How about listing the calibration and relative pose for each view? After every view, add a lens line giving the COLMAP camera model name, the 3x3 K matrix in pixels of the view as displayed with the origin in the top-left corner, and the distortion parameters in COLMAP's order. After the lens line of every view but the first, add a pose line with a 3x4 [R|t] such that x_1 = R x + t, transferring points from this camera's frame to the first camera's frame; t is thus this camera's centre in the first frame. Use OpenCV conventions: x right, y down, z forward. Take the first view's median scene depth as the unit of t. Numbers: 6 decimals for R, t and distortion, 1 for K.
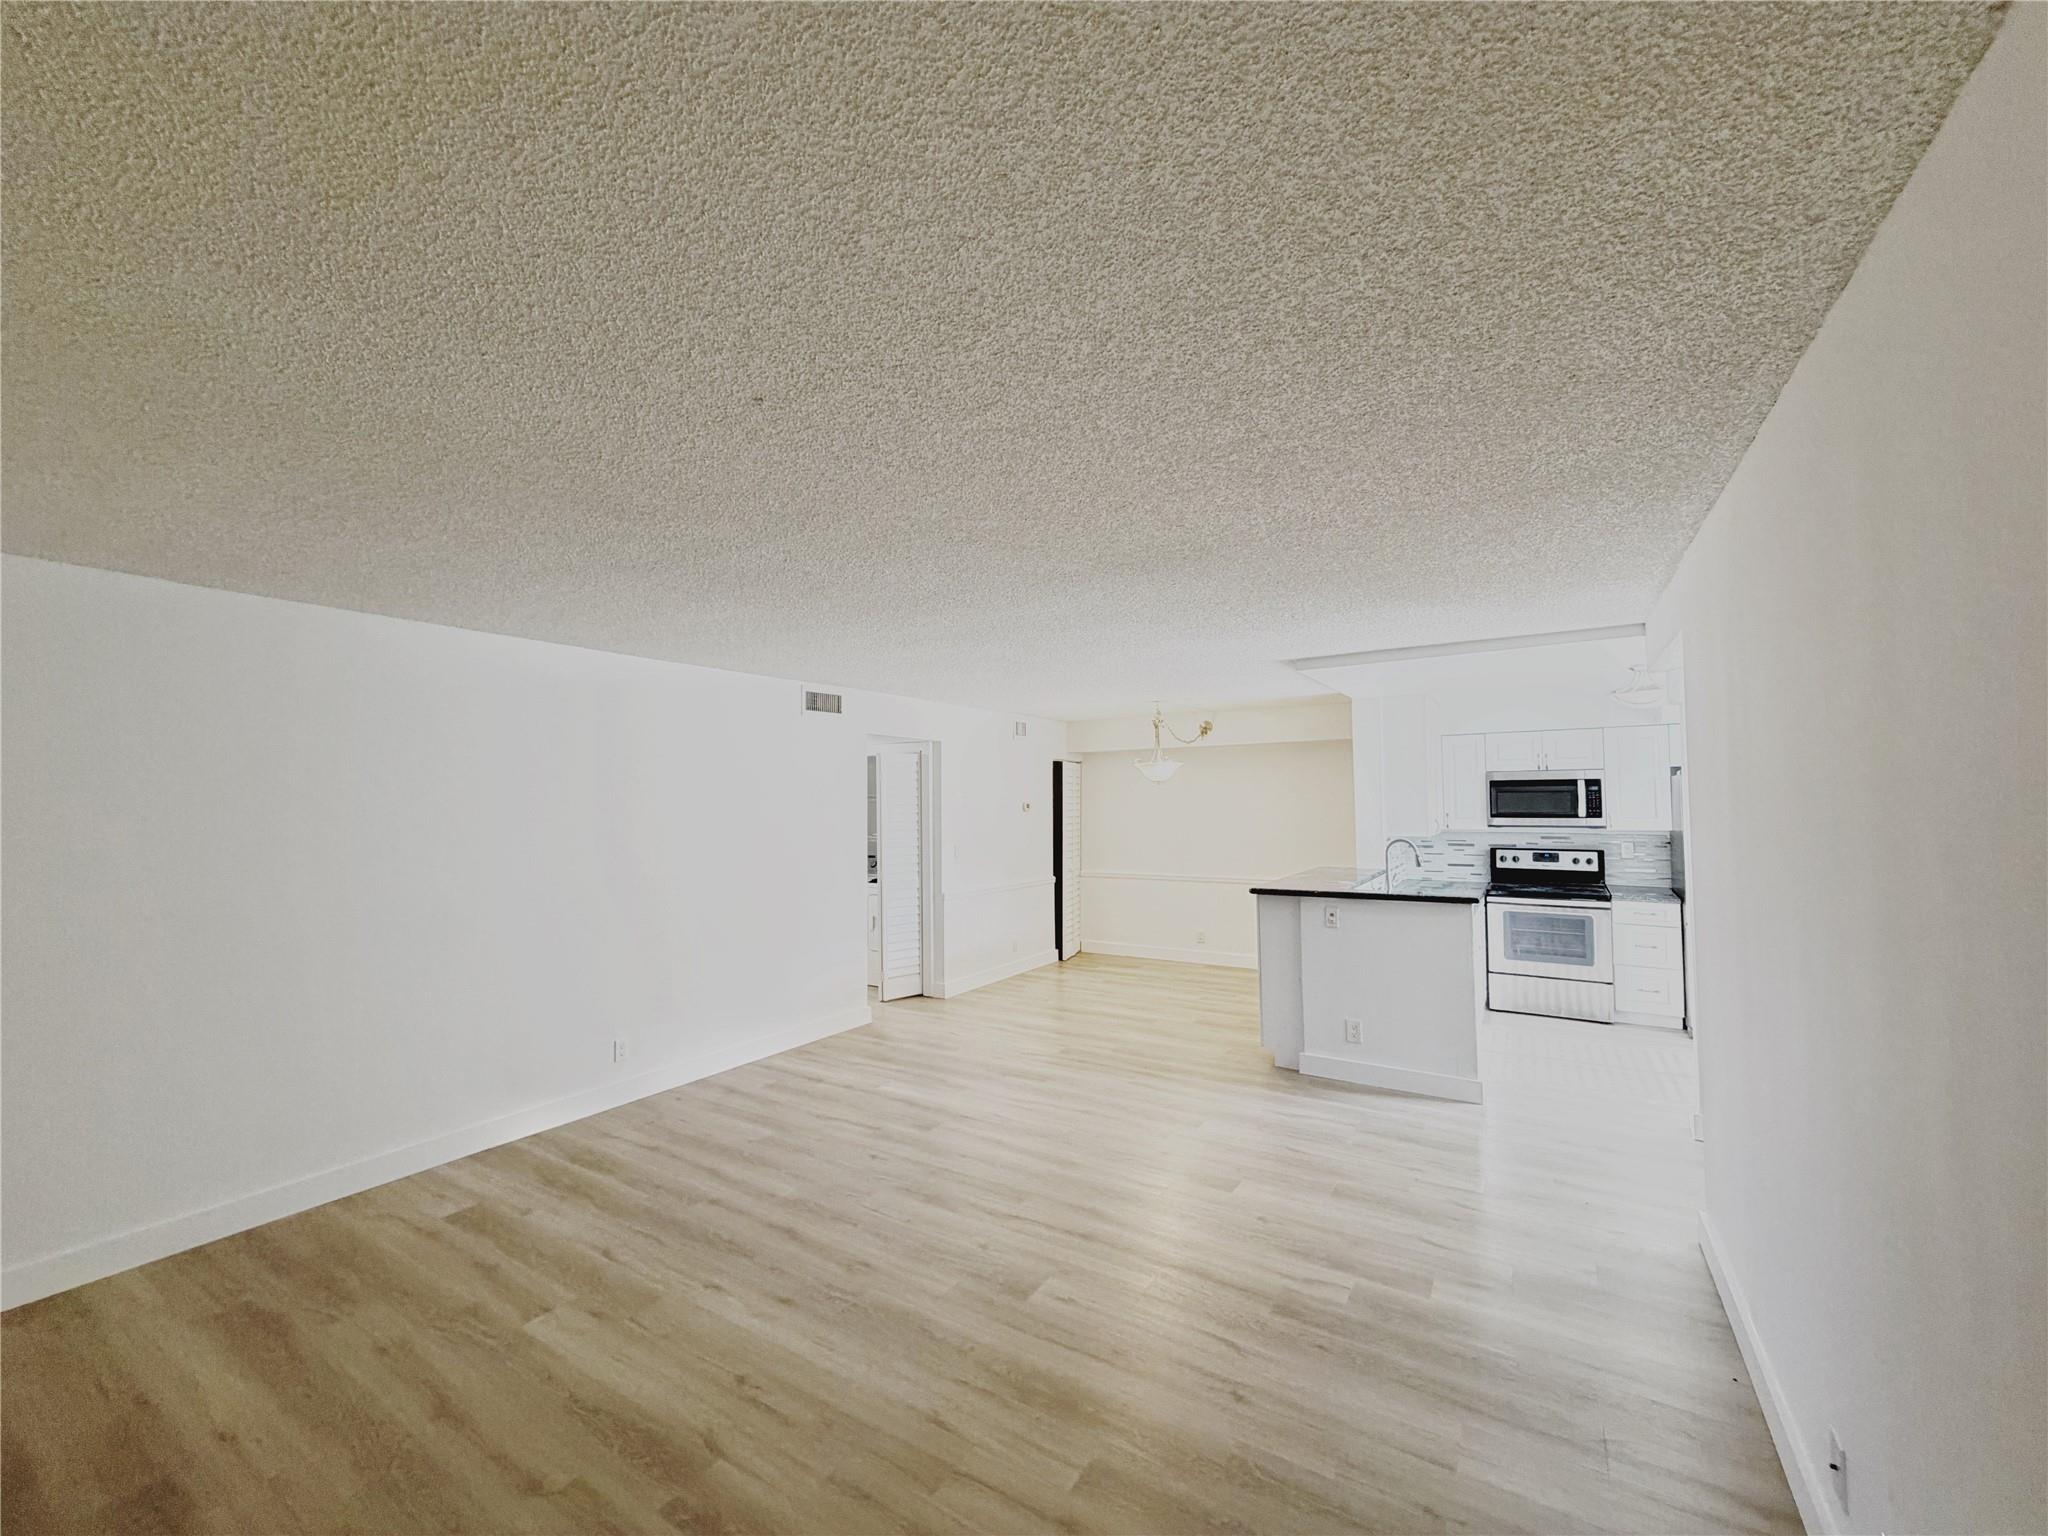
lens RADIAL K [[814.3, 0, 1022.8], [0, 814.3, 771.9], [0, 0, 1]] dist [0.000143, 0.000000]
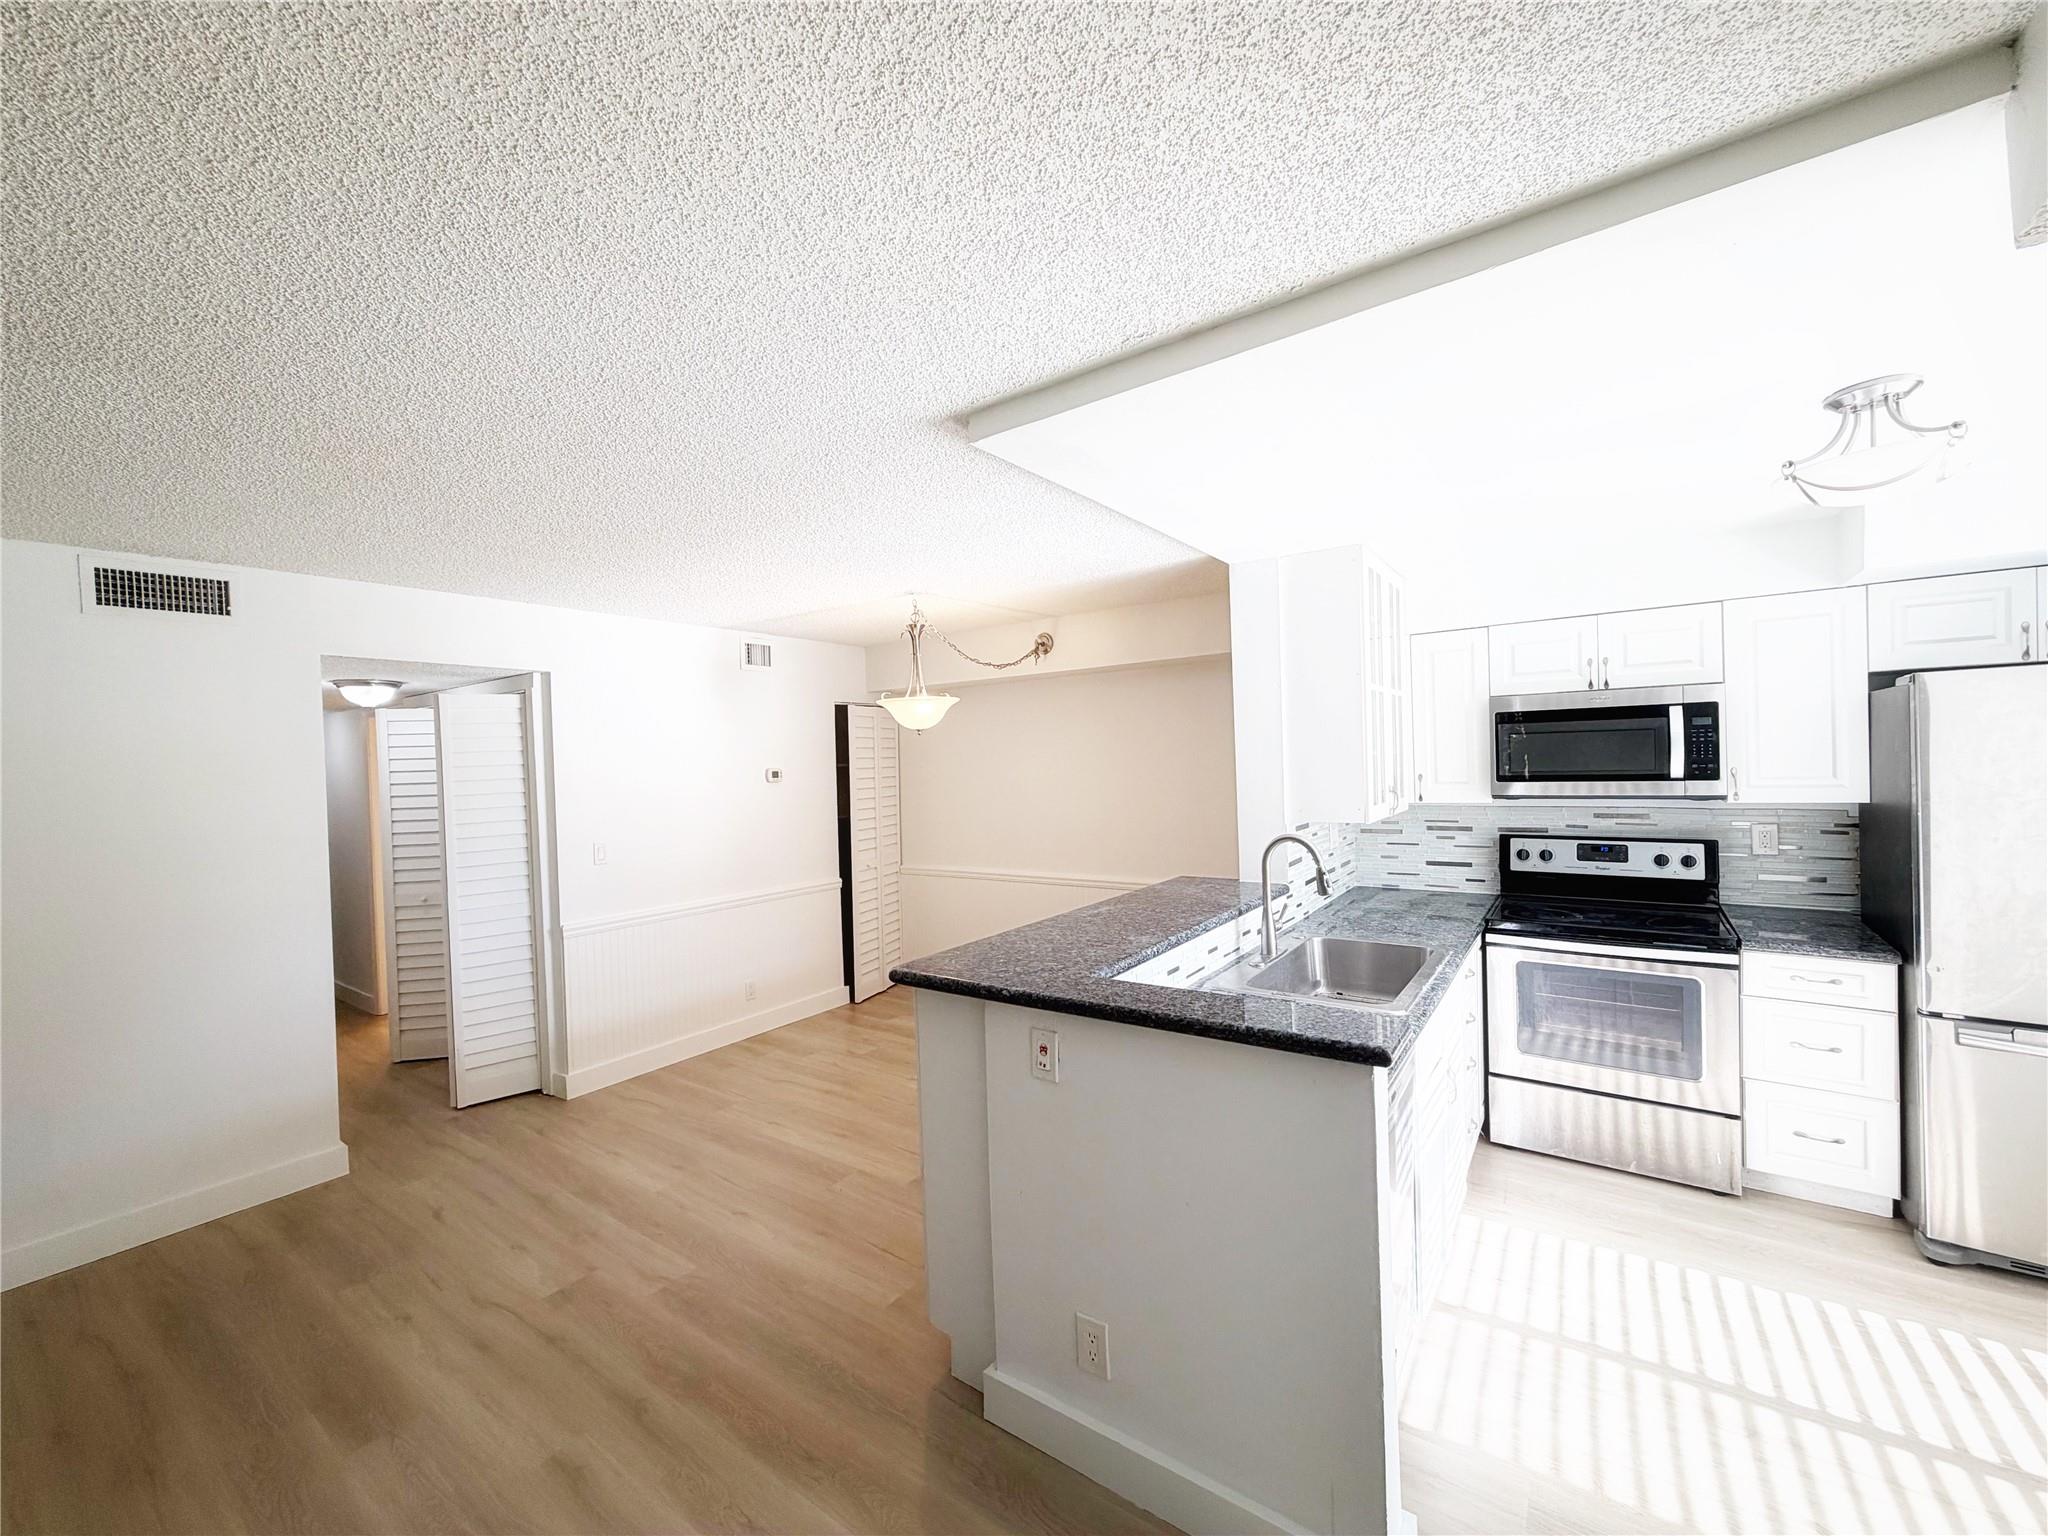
lens RADIAL K [[814.3, 0, 1022.8], [0, 814.3, 771.9], [0, 0, 1]] dist [0.000143, 0.000000]
pose [[0.998406, -0.022645, -0.051698, 0.306451], [0.025345, 0.998317, 0.052168, 0.014554], [0.050430, -0.053395, 0.997299, 0.474422]]
